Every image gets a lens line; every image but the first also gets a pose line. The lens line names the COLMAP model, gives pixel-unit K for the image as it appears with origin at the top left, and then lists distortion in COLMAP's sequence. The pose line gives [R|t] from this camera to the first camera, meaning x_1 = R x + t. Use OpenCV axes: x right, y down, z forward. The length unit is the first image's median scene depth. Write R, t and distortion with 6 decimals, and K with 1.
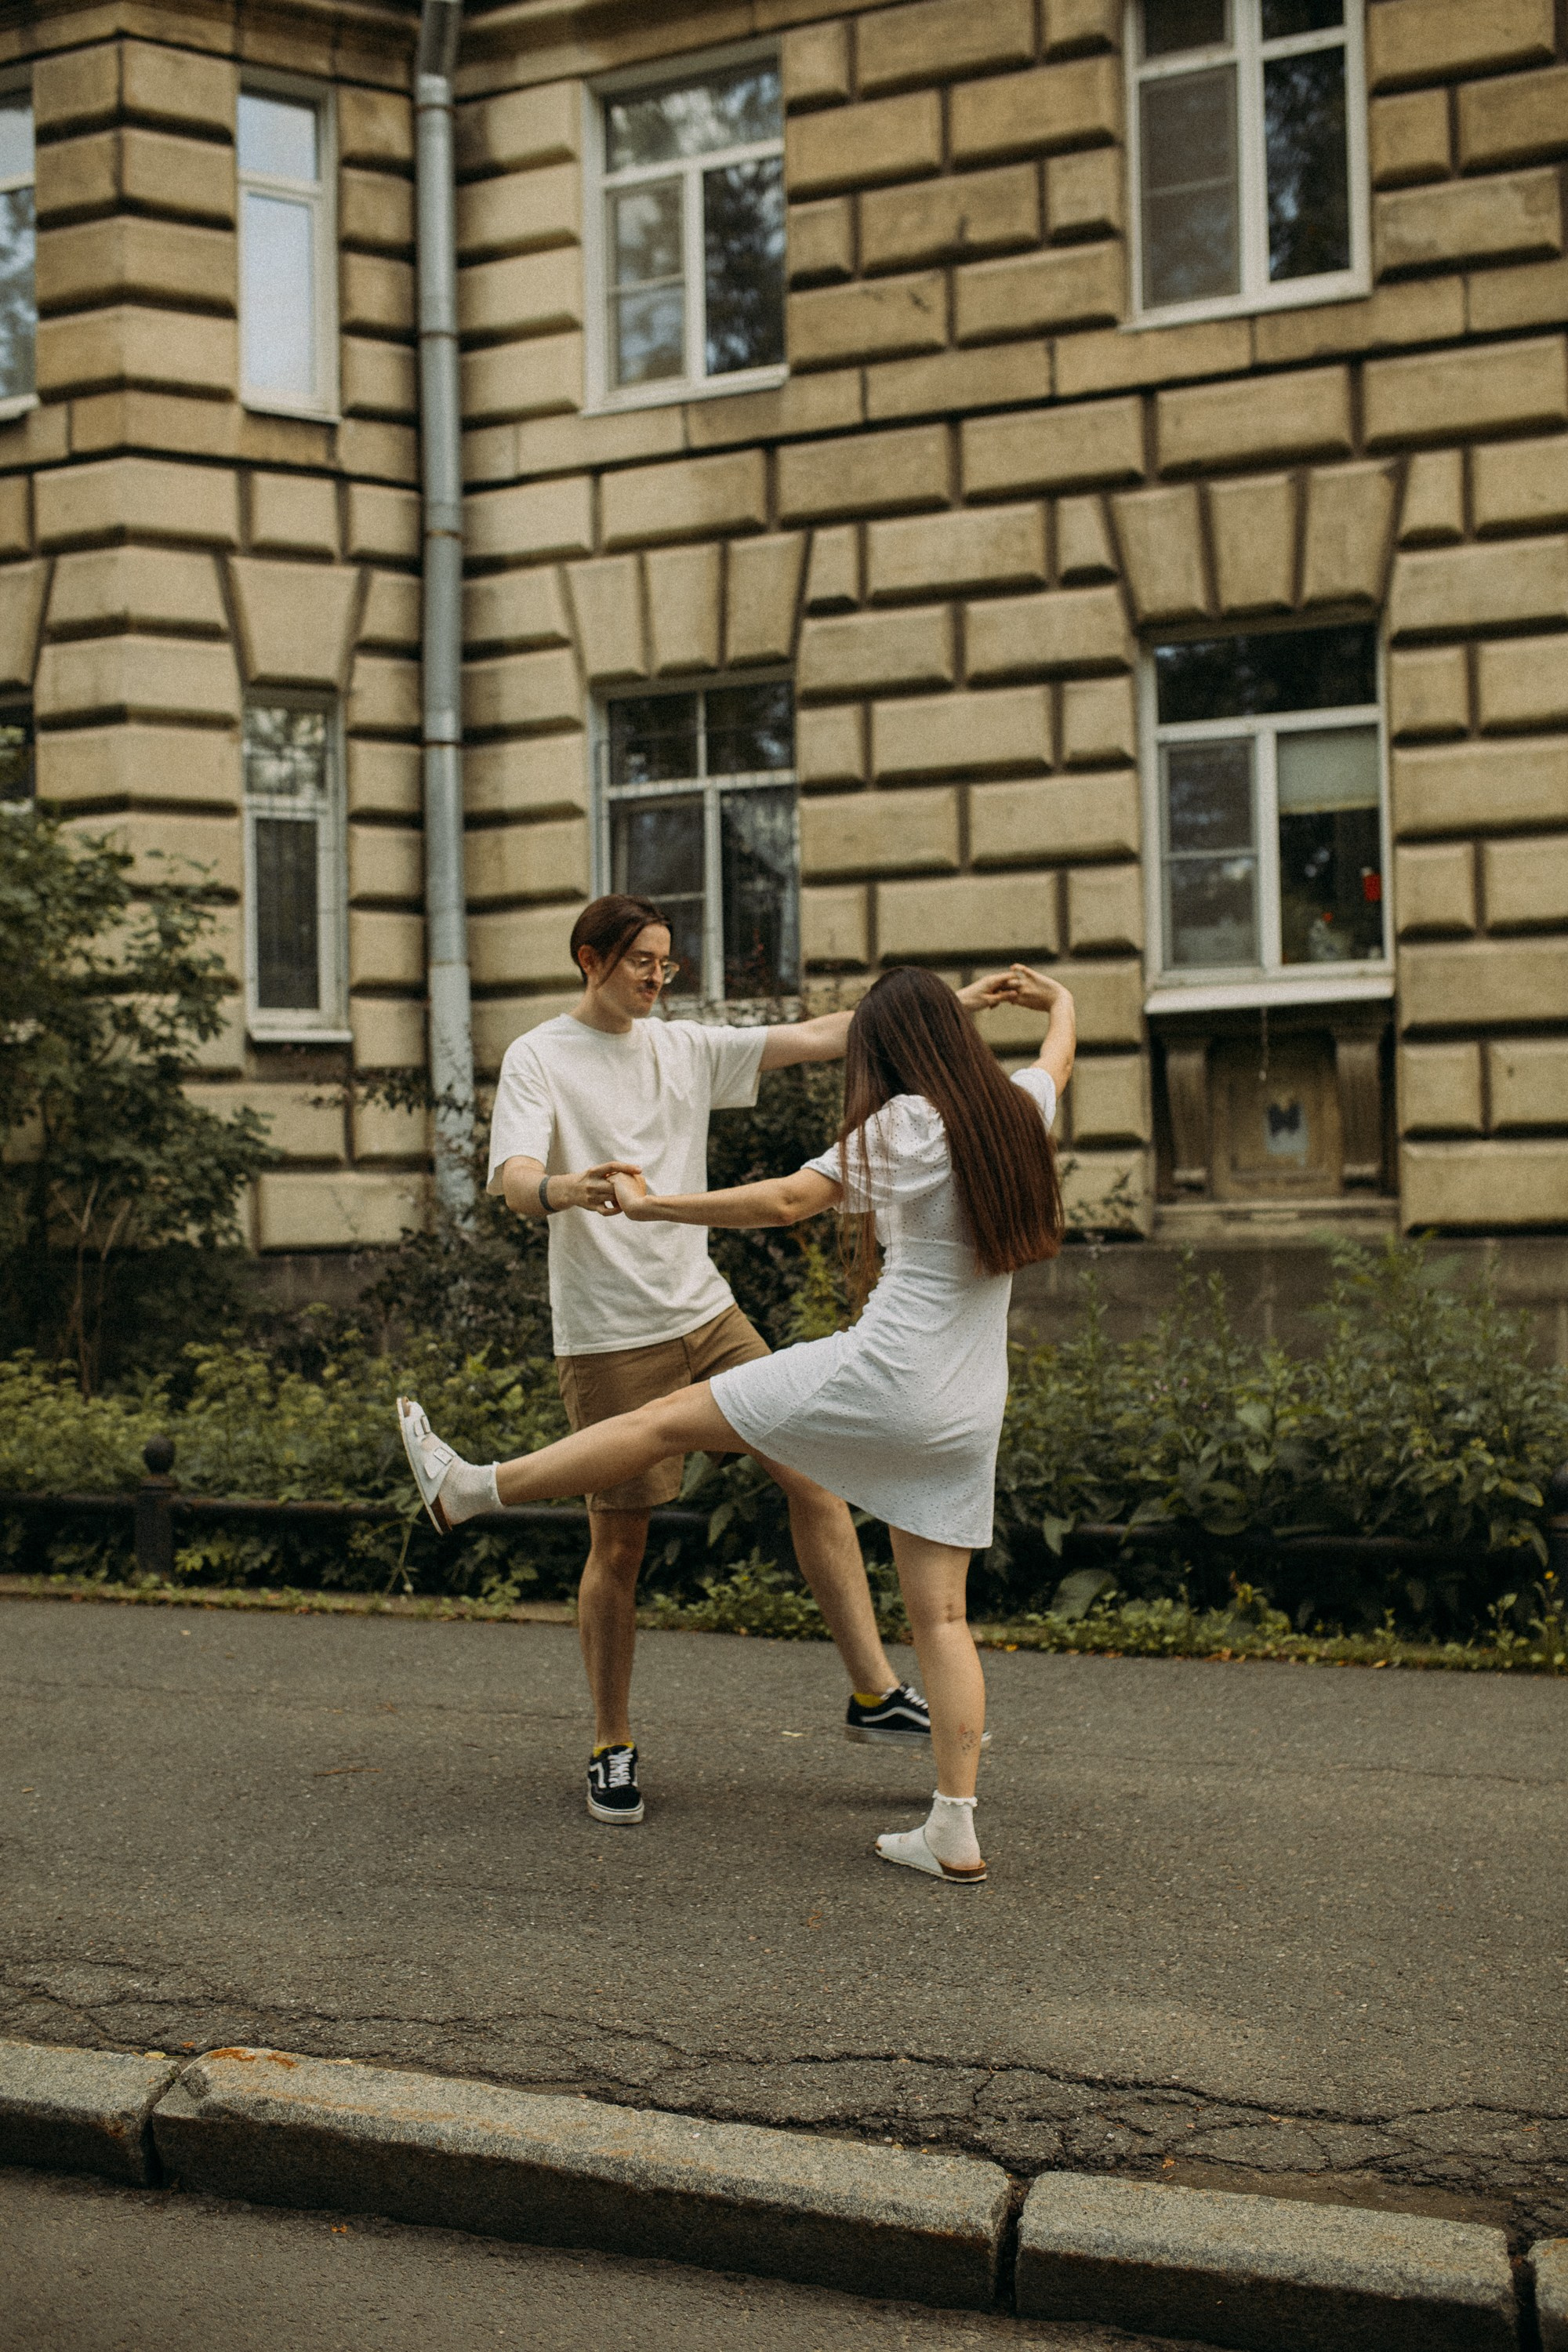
lens RADIAL K [[2253.4, 0, 766.7], [0, 2253.4, 1155.1], [0, 0, 1]] dist [-0.006981, 0.000000]
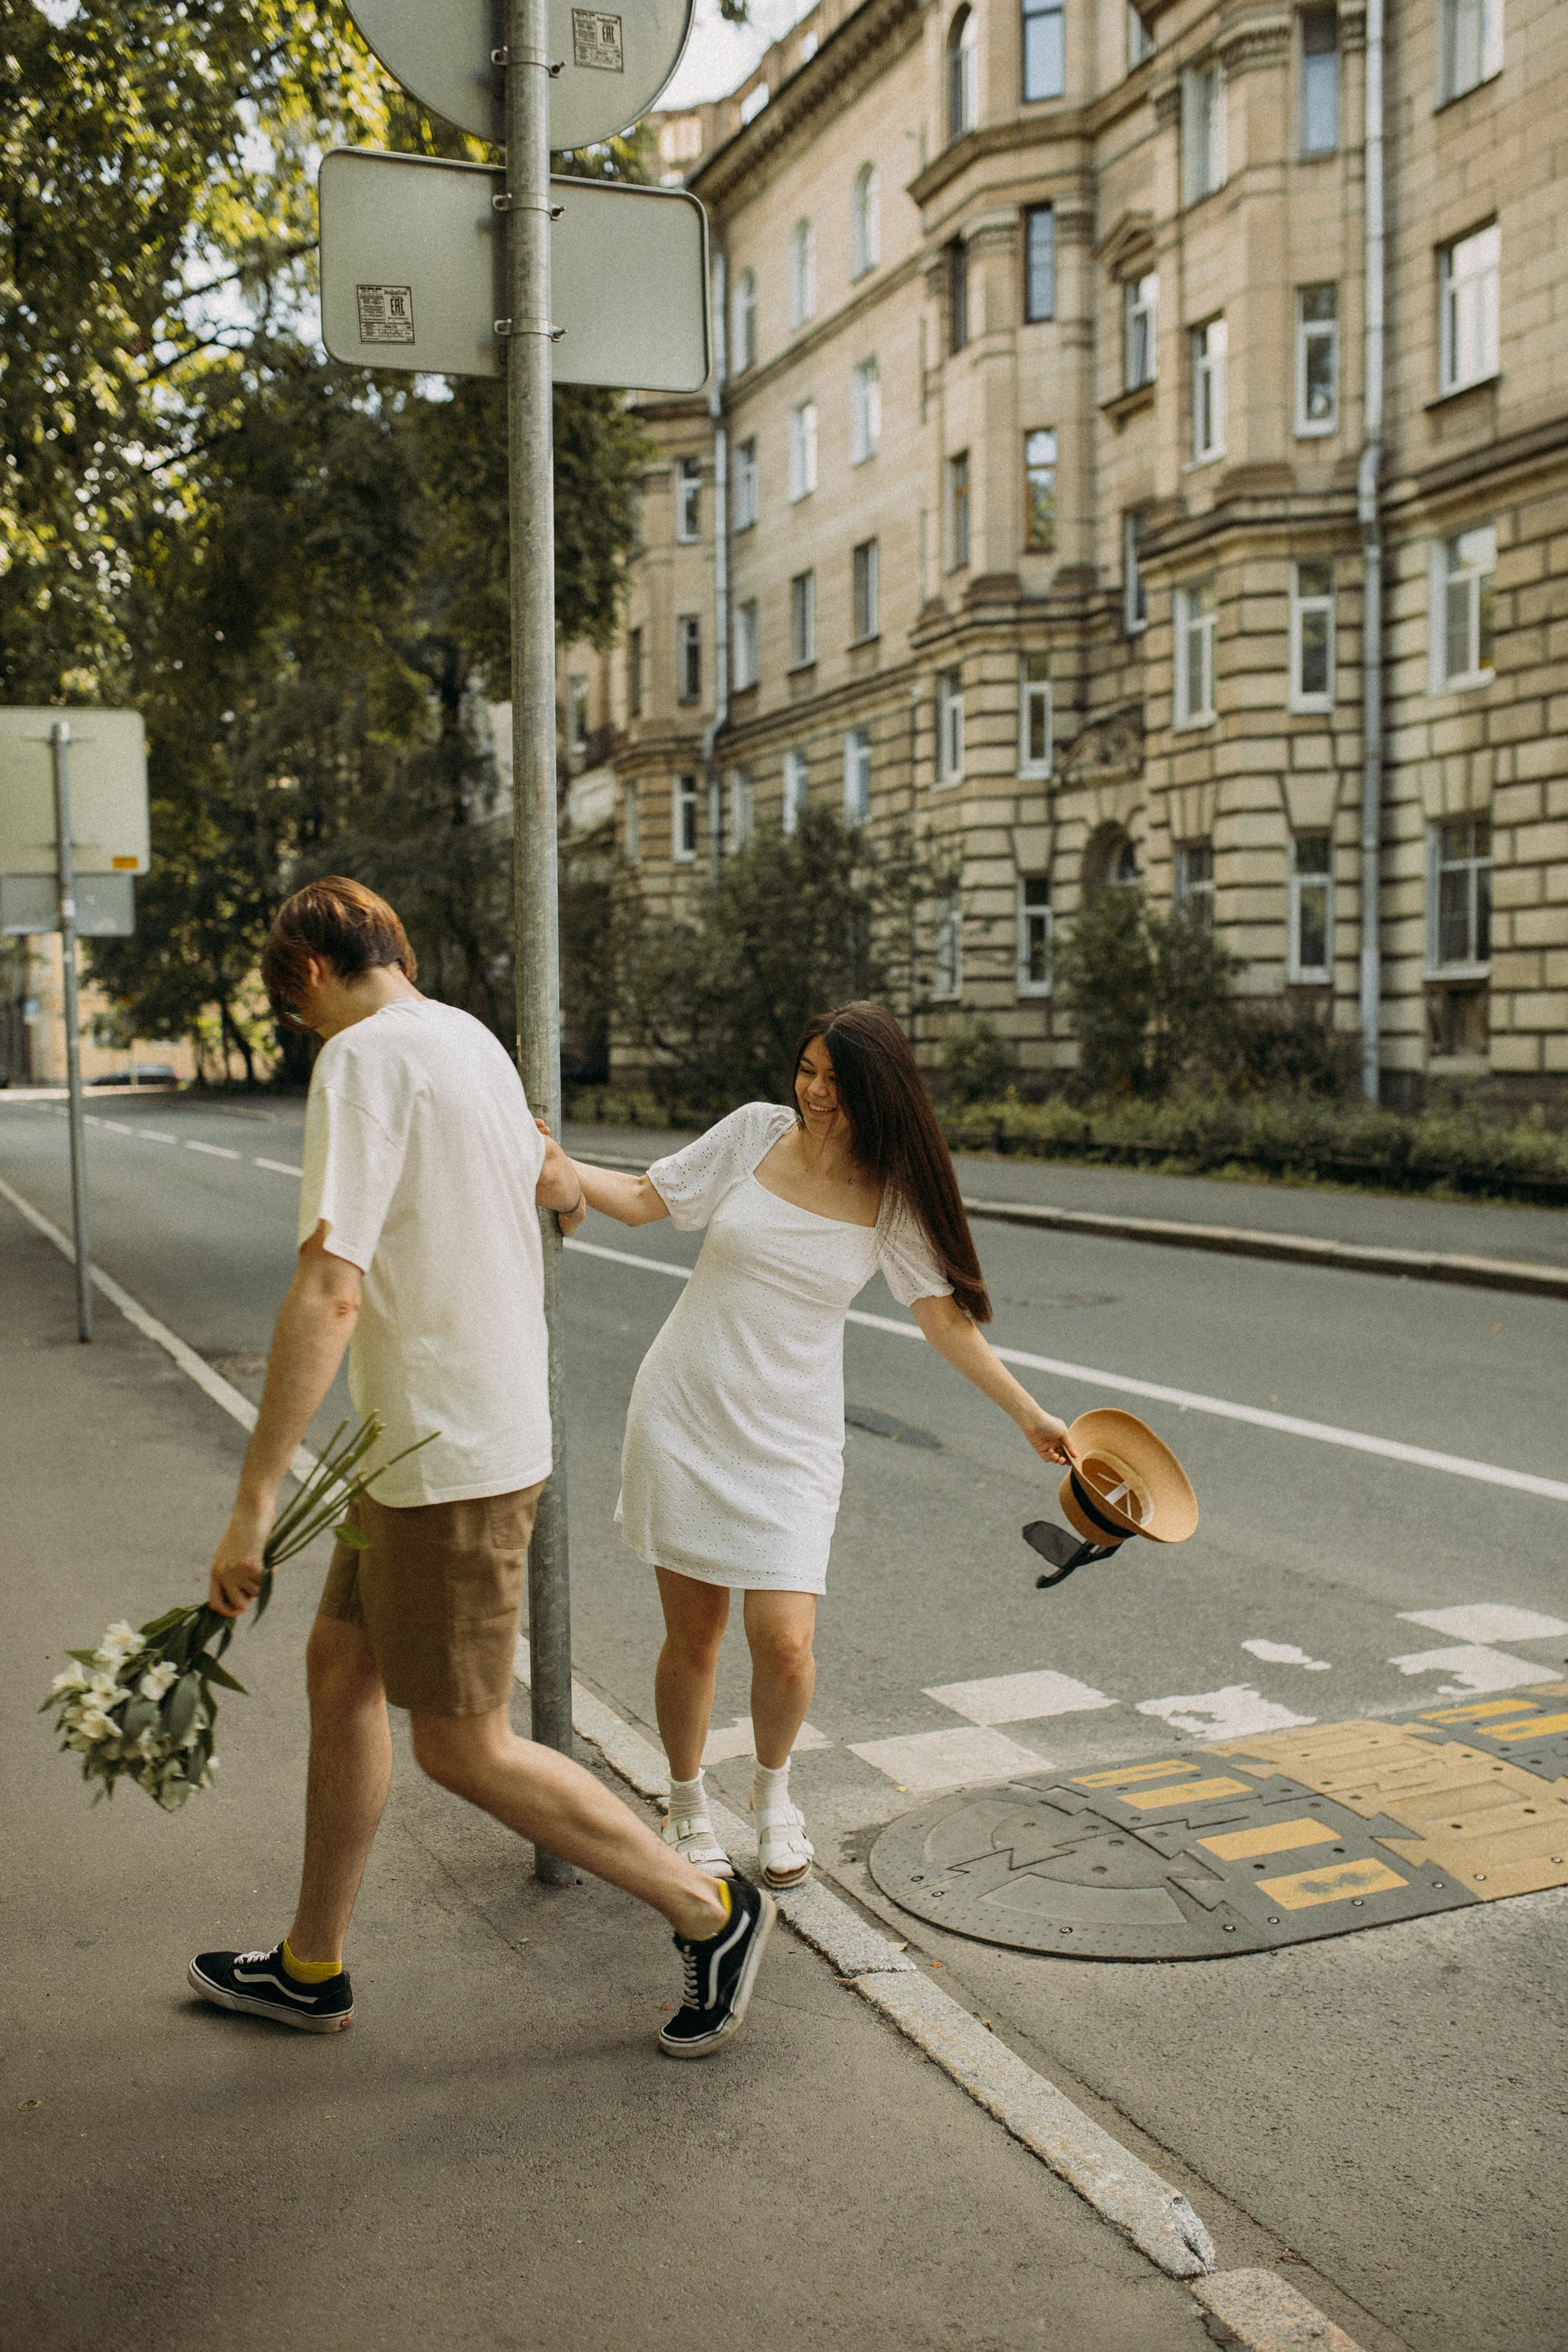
lens RADIAL K [[2253.4, 0, 786.3], [0, 2253.4, 1176.8], [0, 0, 1]] dist [-0.006981, 0.000000]
pose [[0.683677, 0.056906, -0.727563, 1.230182], [0.009863, 0.996144, 0.087181, -0.063746], [0.729718, -0.066780, 0.680479, -1.085645]]
